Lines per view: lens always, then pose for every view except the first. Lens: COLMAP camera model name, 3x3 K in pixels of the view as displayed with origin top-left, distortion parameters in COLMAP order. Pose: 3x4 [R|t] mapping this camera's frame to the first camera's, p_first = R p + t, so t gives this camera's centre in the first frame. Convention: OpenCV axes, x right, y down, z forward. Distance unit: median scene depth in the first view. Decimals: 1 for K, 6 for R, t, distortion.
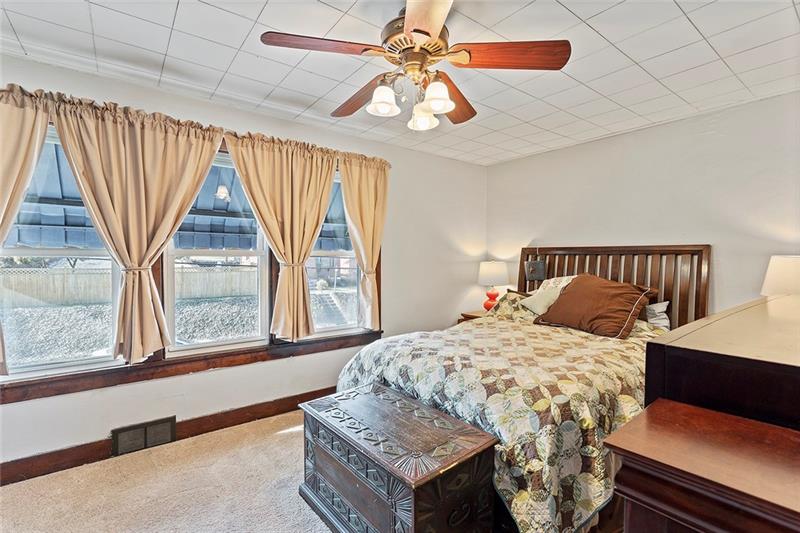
lens RADIAL K [[371.1, 0, 399.9], [0, 371.1, 260.4], [0, 0, 1]] dist [-0.002155, -0.000185]
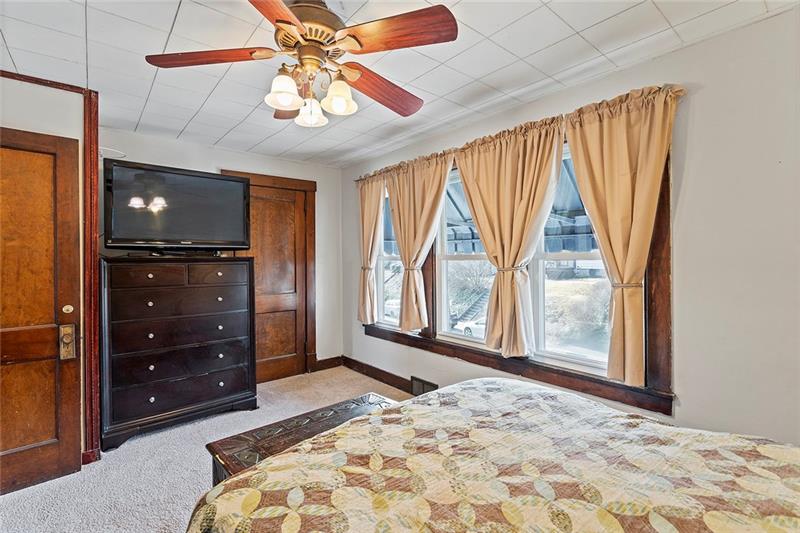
lens RADIAL K [[371.1, 0, 399.9], [0, 371.1, 260.4], [0, 0, 1]] dist [-0.002155, -0.000185]
pose [[0.046117, -0.000473, -0.998936, 0.678004], [-0.000681, 1.000000, -0.000505, -0.012393], [0.998936, 0.000704, 0.046116, 0.813087]]
